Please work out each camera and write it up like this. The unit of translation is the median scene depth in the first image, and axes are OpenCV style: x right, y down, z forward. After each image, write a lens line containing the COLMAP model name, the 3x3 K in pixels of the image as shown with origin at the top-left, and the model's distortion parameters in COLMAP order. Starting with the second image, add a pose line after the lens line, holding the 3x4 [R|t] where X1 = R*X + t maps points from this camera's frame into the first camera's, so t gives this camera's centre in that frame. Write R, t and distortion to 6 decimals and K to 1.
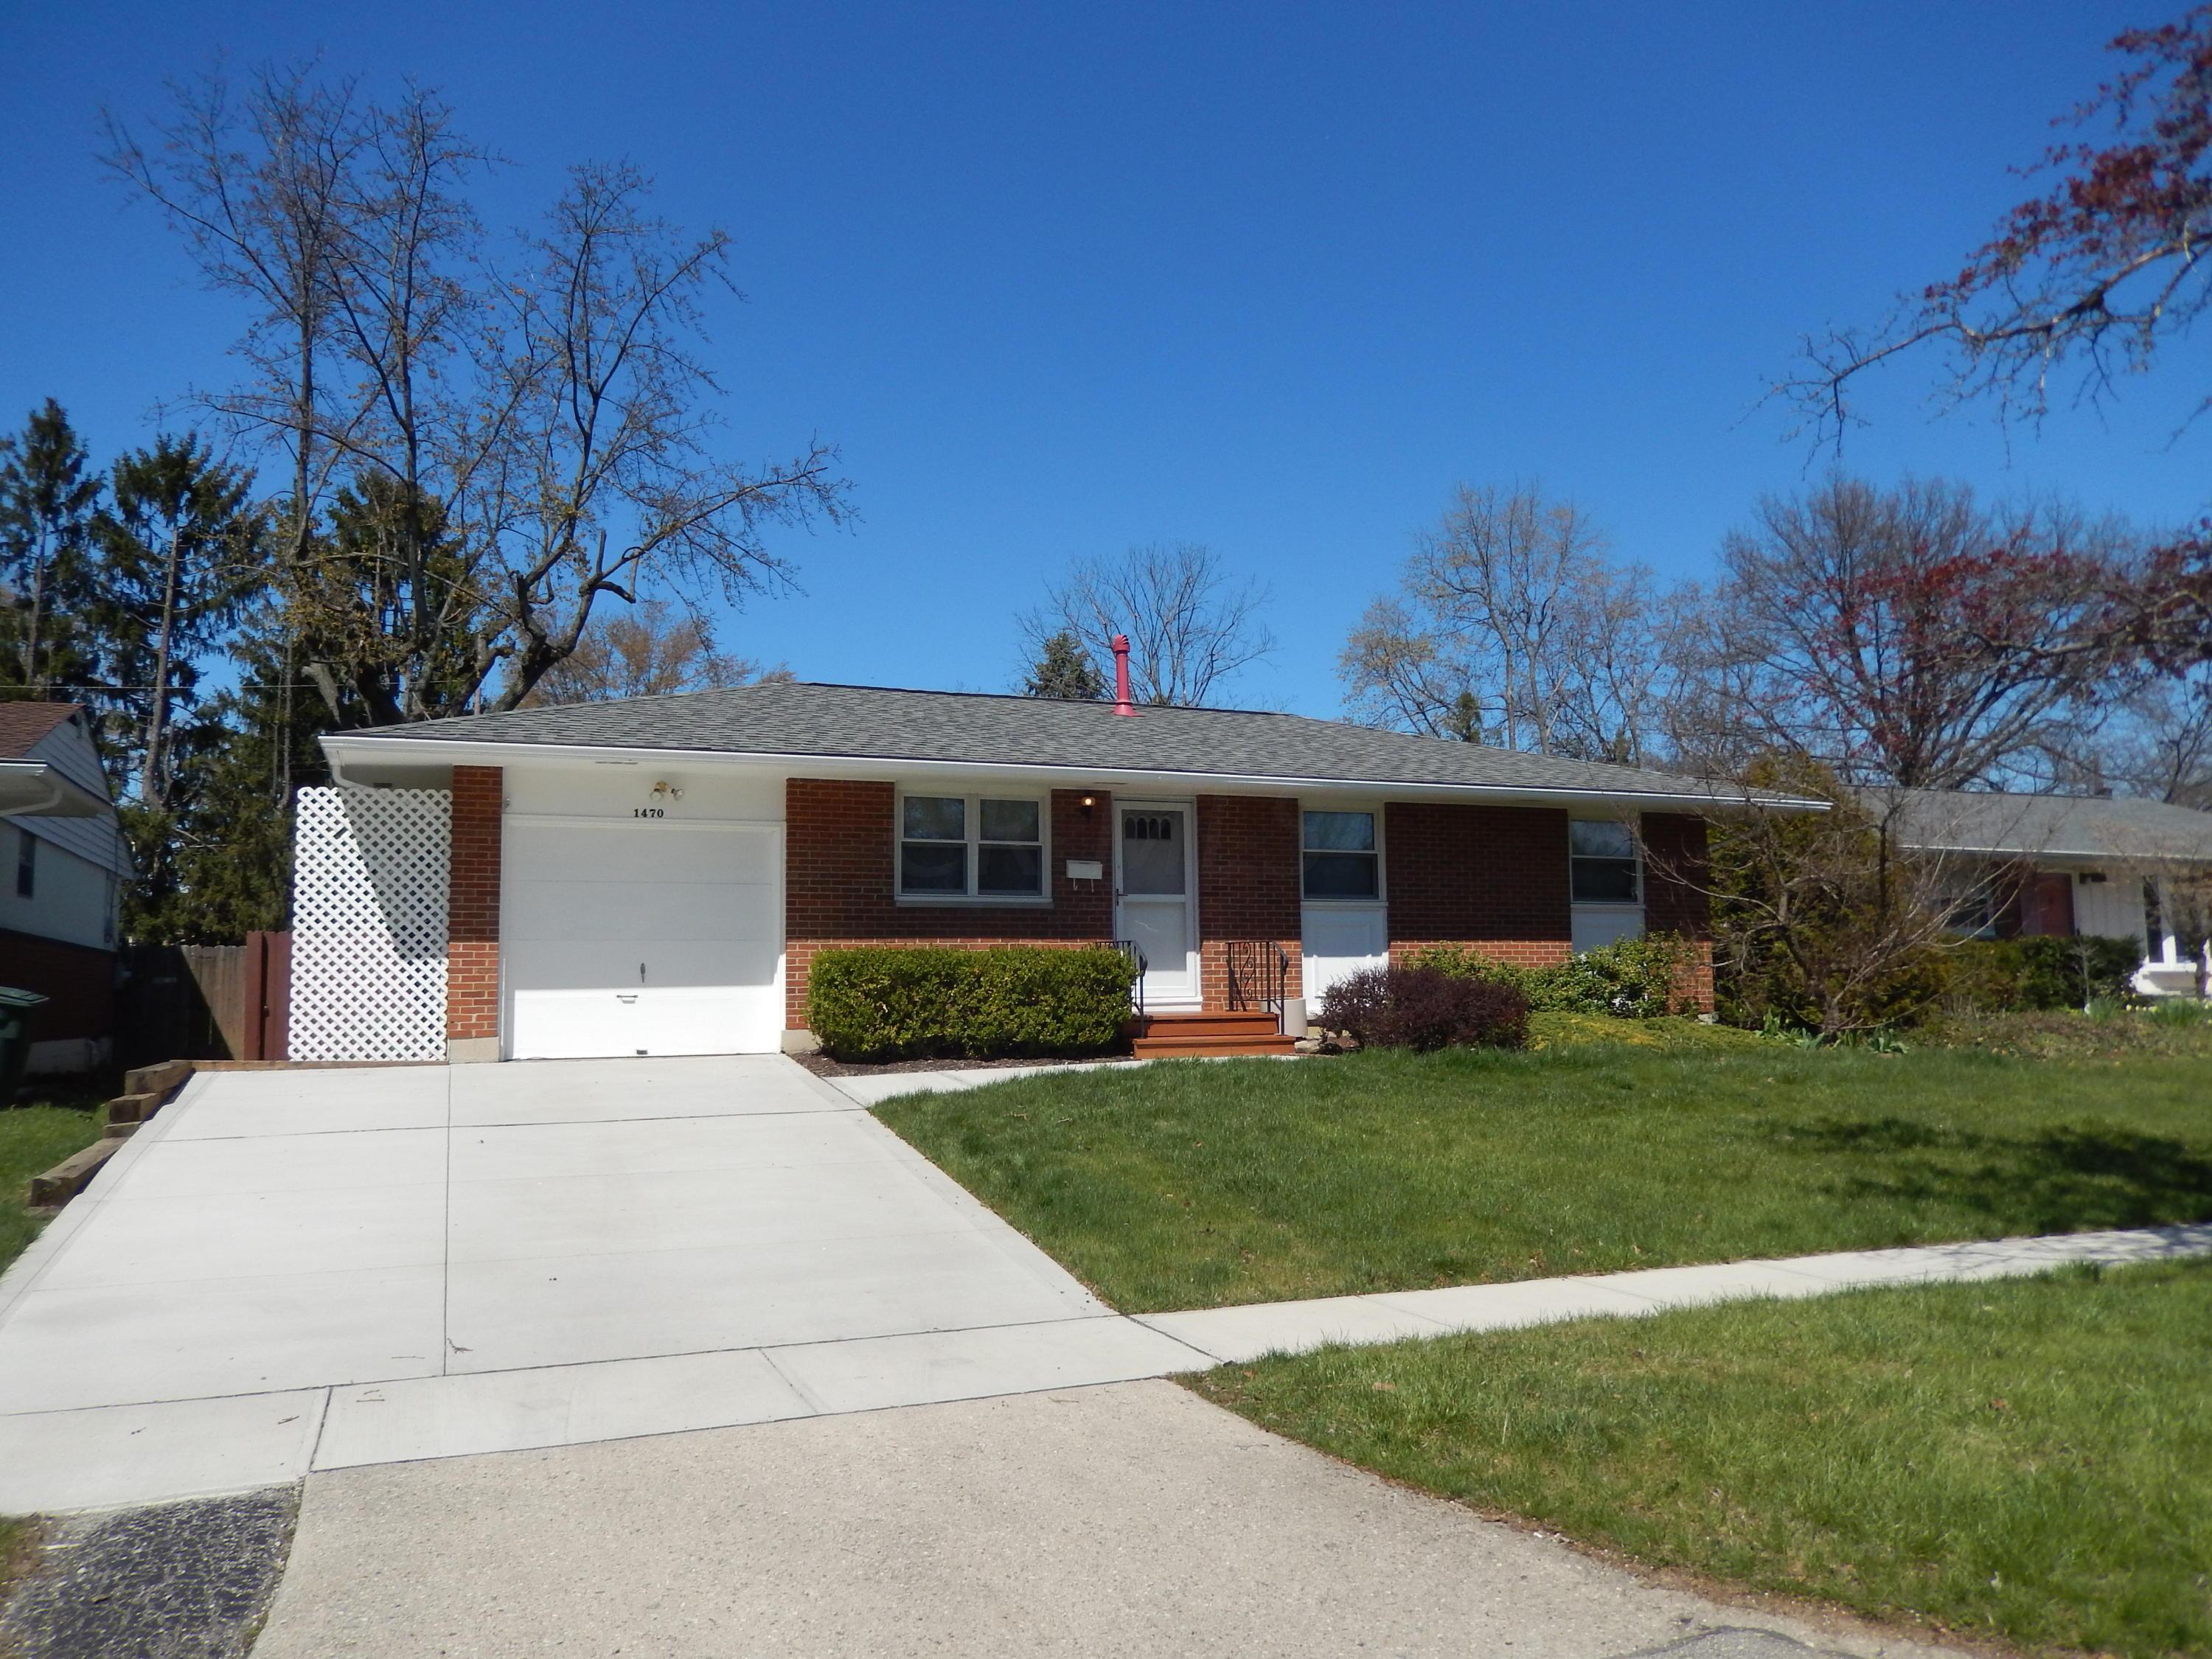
lens RADIAL K [[1636.8, 0, 1106.0], [0, 1636.8, 829.5], [0, 0, 1]] dist [0.001363, -0.004623]
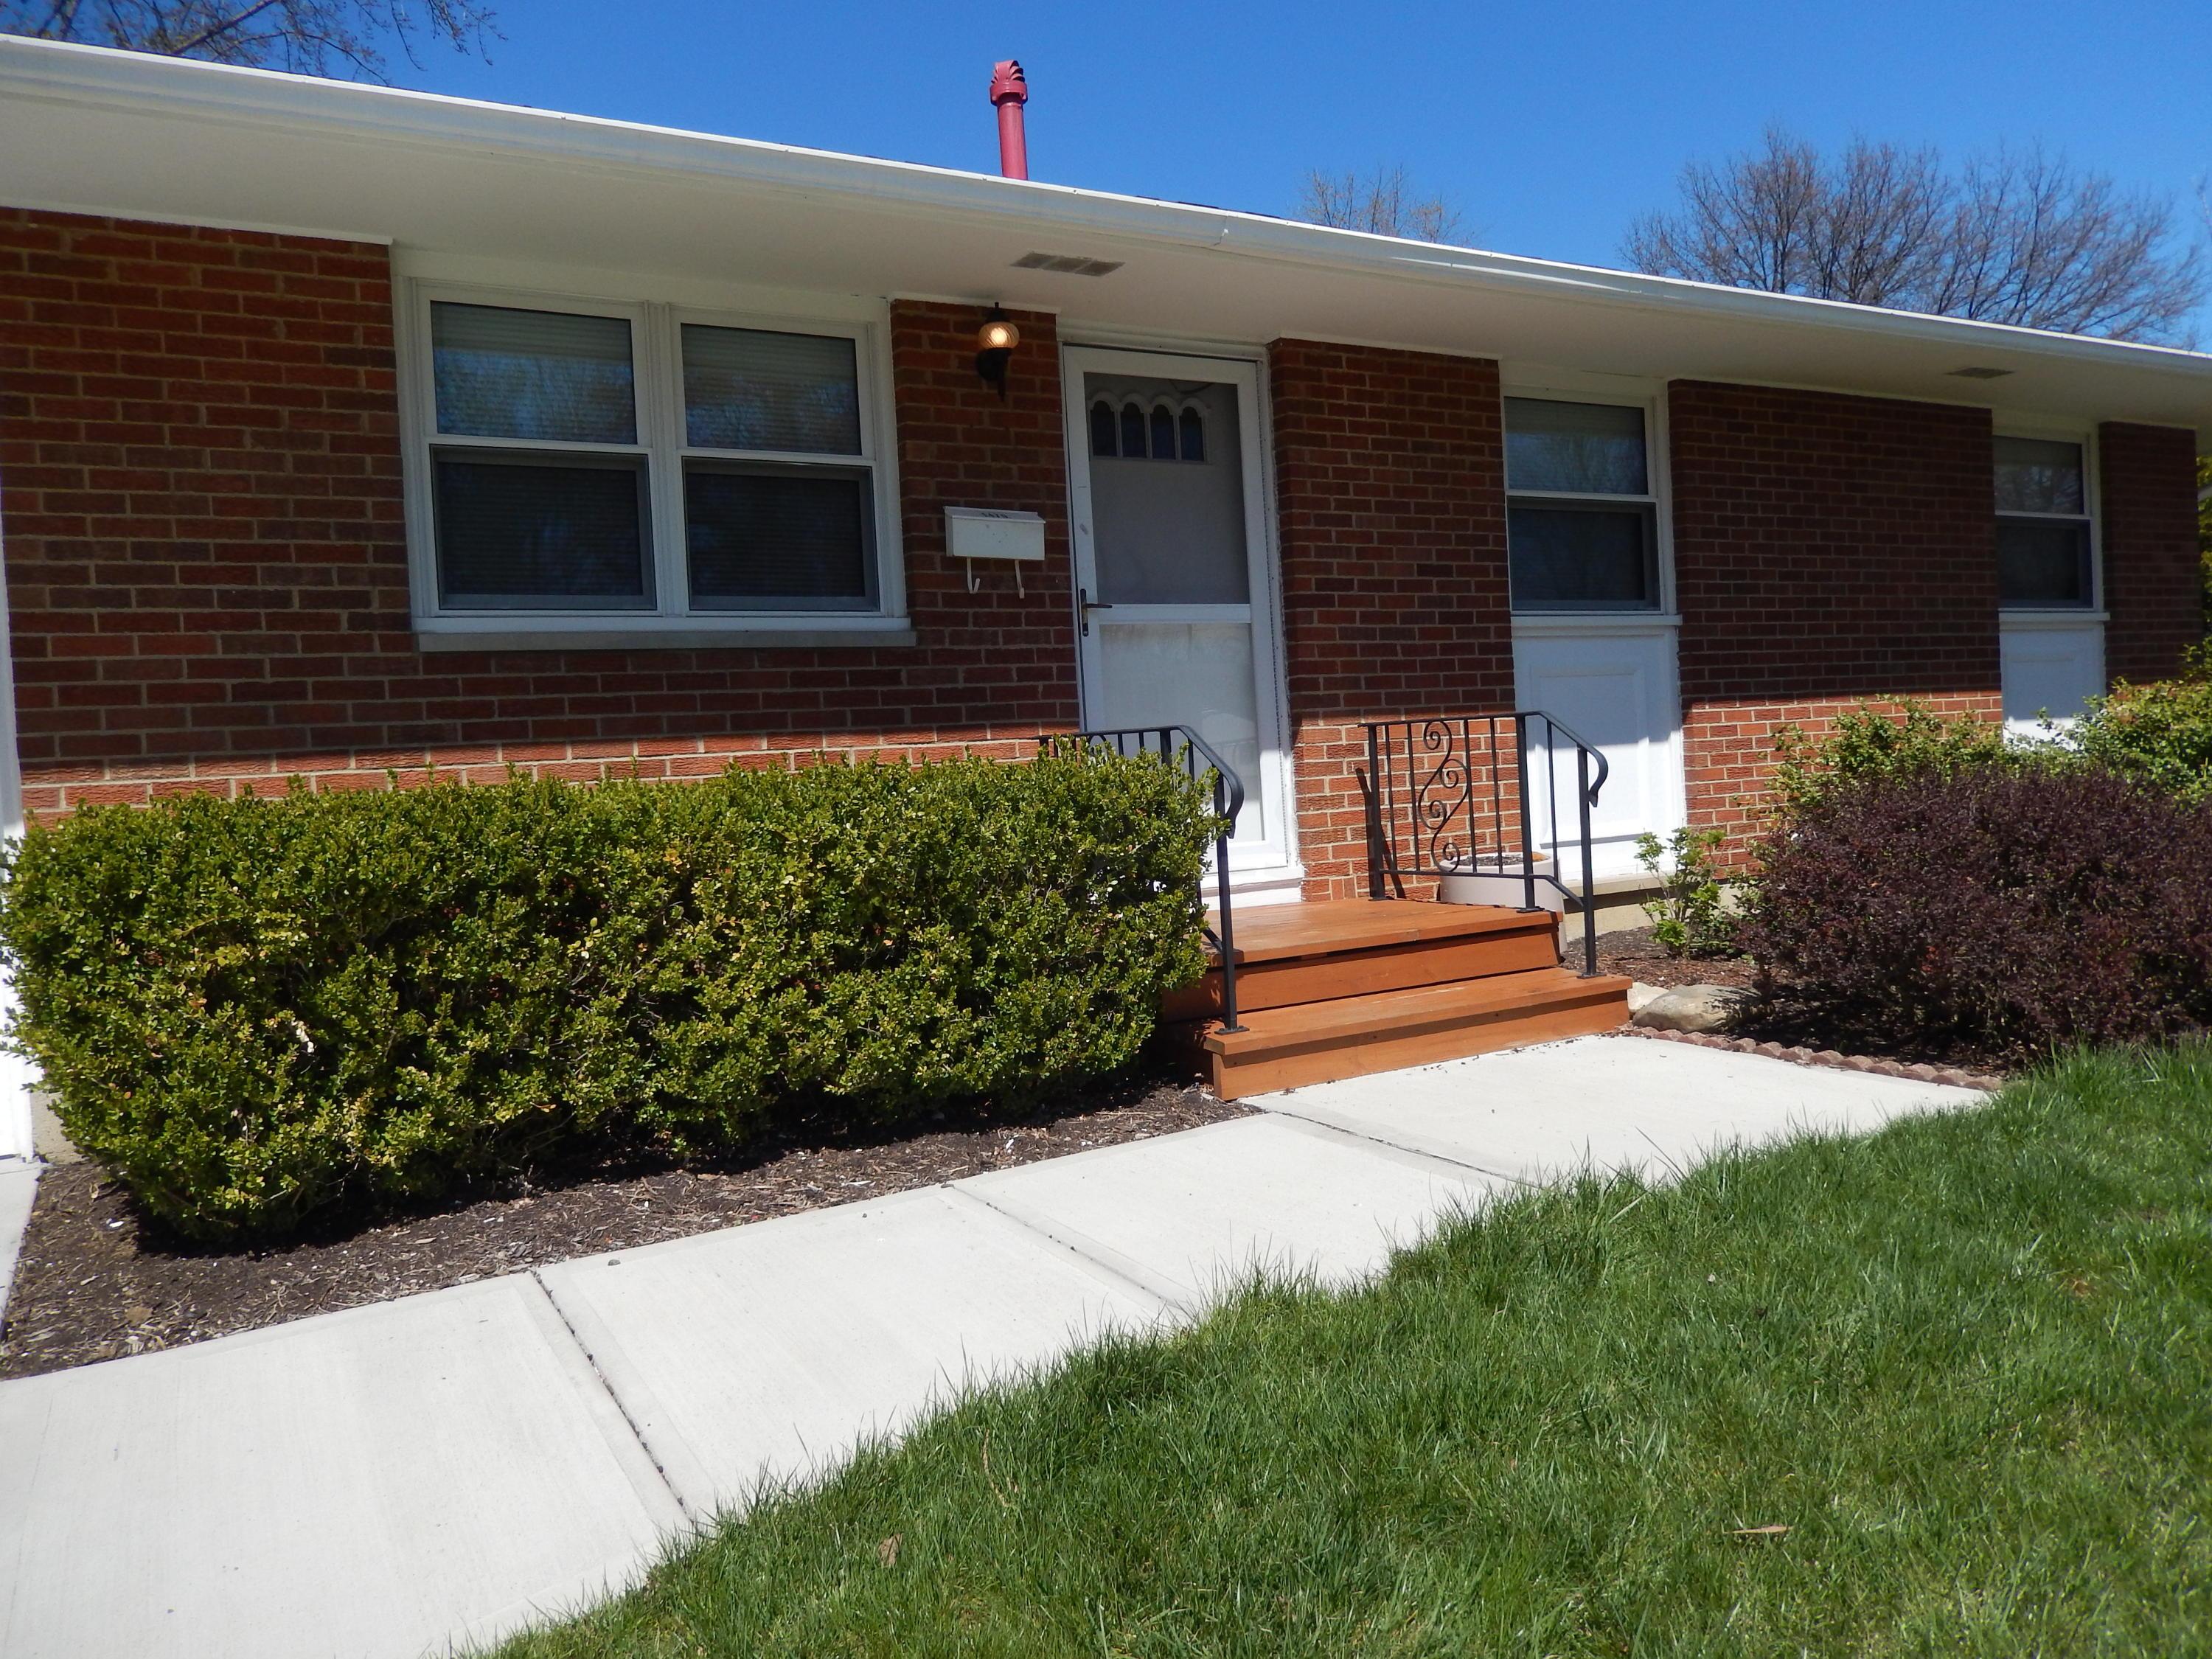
lens RADIAL K [[1609.2, 0, 1099.7], [0, 1609.2, 787.2], [0, 0, 1]] dist [-0.074072, -0.002780]
pose [[0.990138, -0.047498, 0.131795, -0.040495], [0.034245, 0.994290, 0.101067, 0.046235], [-0.135843, -0.095558, 0.986111, 0.672188]]
